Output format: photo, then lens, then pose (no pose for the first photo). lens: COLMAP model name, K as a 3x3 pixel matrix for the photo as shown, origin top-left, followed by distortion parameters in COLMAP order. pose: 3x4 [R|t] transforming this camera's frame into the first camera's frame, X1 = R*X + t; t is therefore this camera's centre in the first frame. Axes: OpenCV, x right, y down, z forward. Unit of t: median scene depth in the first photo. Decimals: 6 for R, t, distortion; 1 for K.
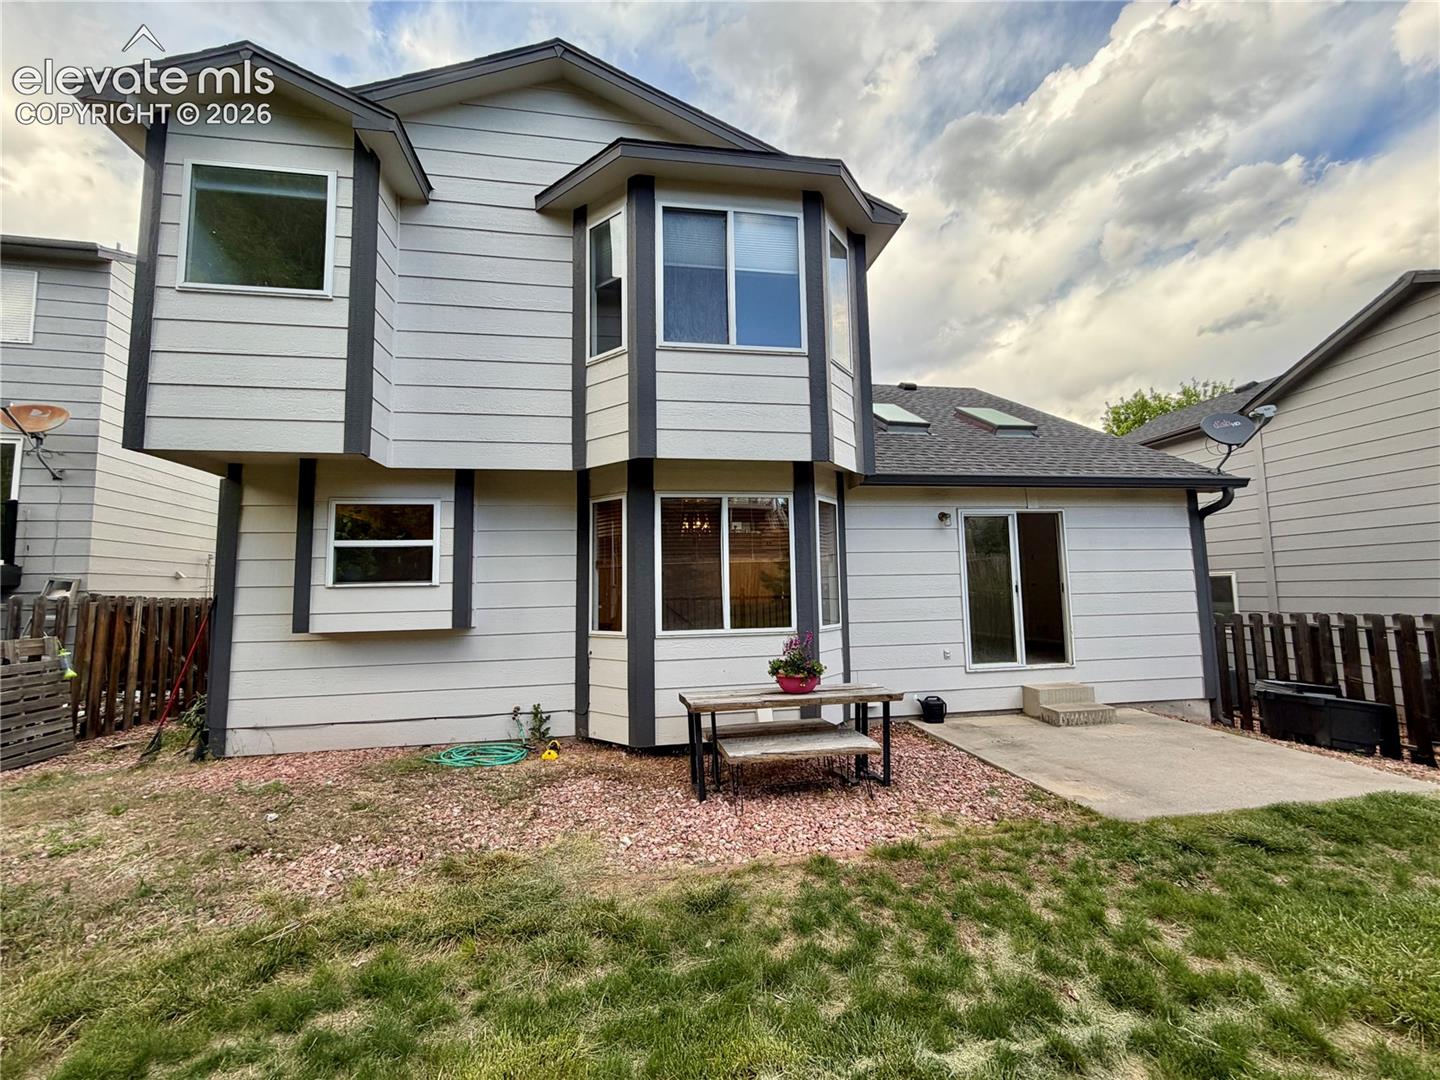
lens RADIAL K [[572.9, 0, 718.8], [0, 572.9, 540.3], [0, 0, 1]] dist [0.000219, -0.000447]
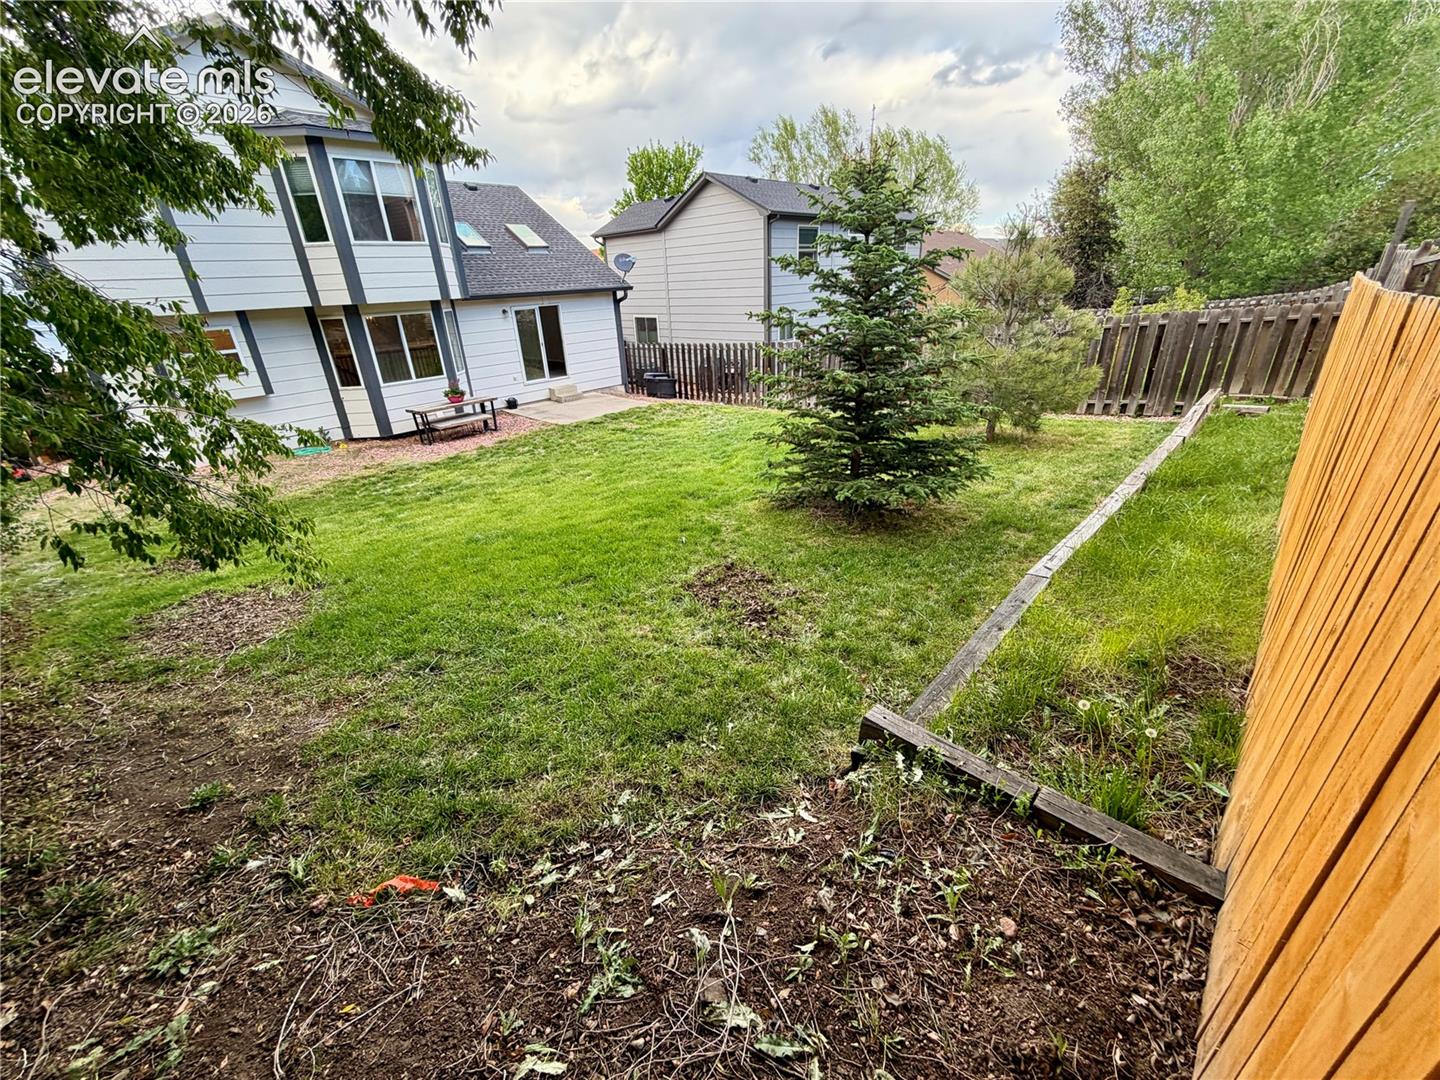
lens RADIAL K [[572.9, 0, 715.9], [0, 572.9, 542.8], [0, 0, 1]] dist [0.000219, -0.000447]
pose [[0.789676, -0.270569, 0.550640, -0.438913], [-0.028695, 0.880233, 0.473673, -0.358575], [-0.612853, -0.389849, 0.687335, -1.435231]]
